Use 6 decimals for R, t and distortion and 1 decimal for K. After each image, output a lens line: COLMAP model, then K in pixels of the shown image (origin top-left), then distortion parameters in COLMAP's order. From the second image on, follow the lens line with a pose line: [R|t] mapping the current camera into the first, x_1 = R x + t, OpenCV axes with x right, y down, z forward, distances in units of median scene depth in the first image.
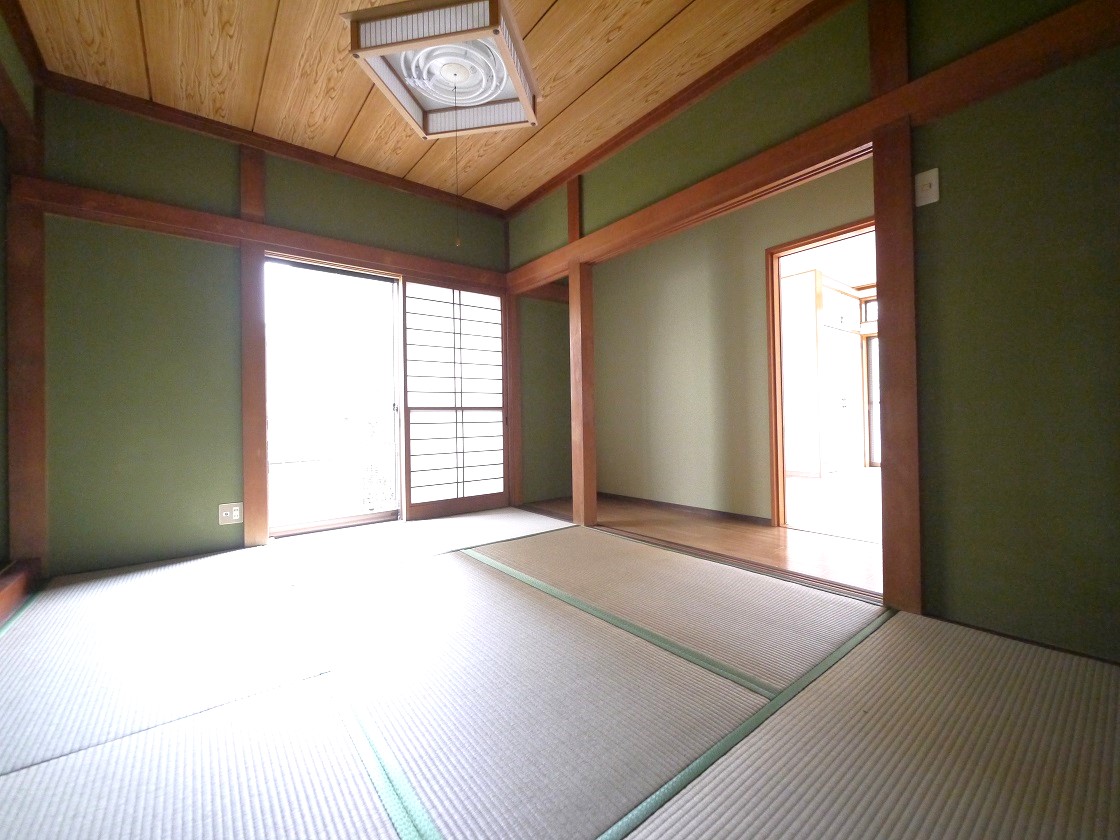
lens RADIAL K [[462.4, 0, 557.2], [0, 462.4, 413.5], [0, 0, 1]] dist [-0.008034, 0.000822]
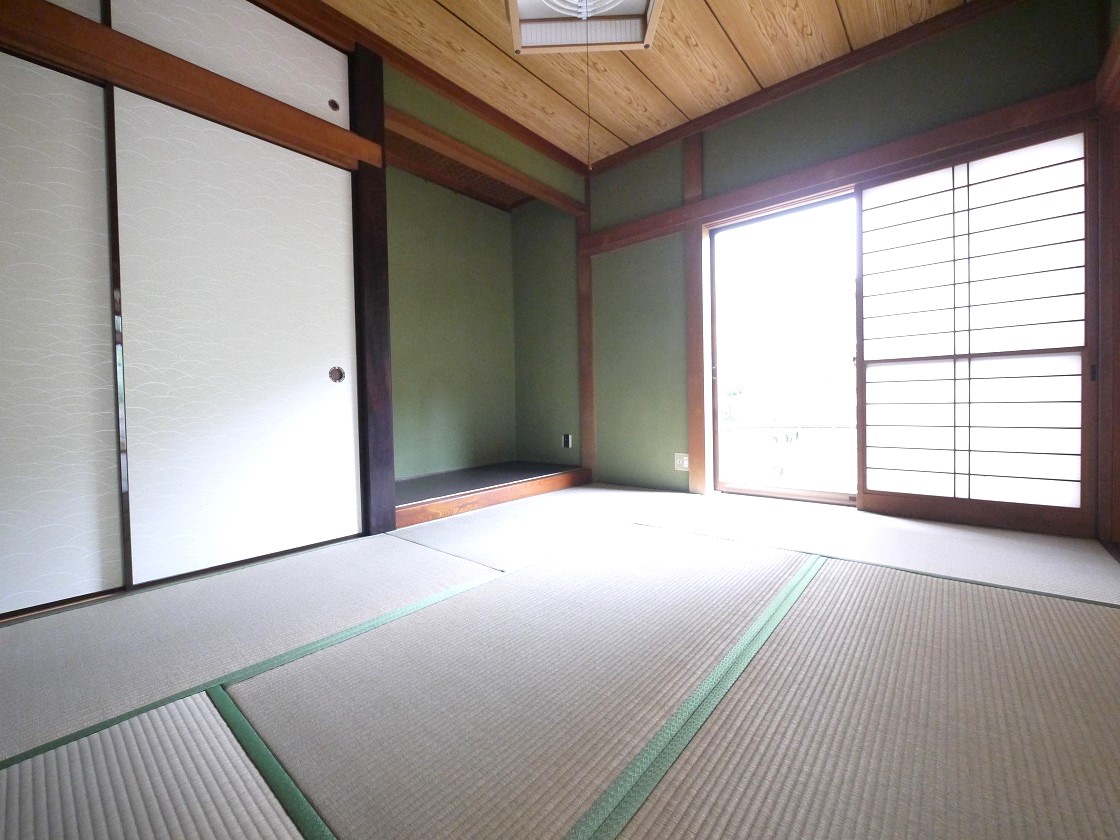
lens RADIAL K [[462.4, 0, 557.2], [0, 462.4, 413.5], [0, 0, 1]] dist [-0.008034, 0.000822]
pose [[0.196676, 0.039100, -0.979689, 0.312679], [0.030603, 0.998473, 0.045994, 0.022010], [0.979991, -0.039027, 0.195179, 0.362843]]
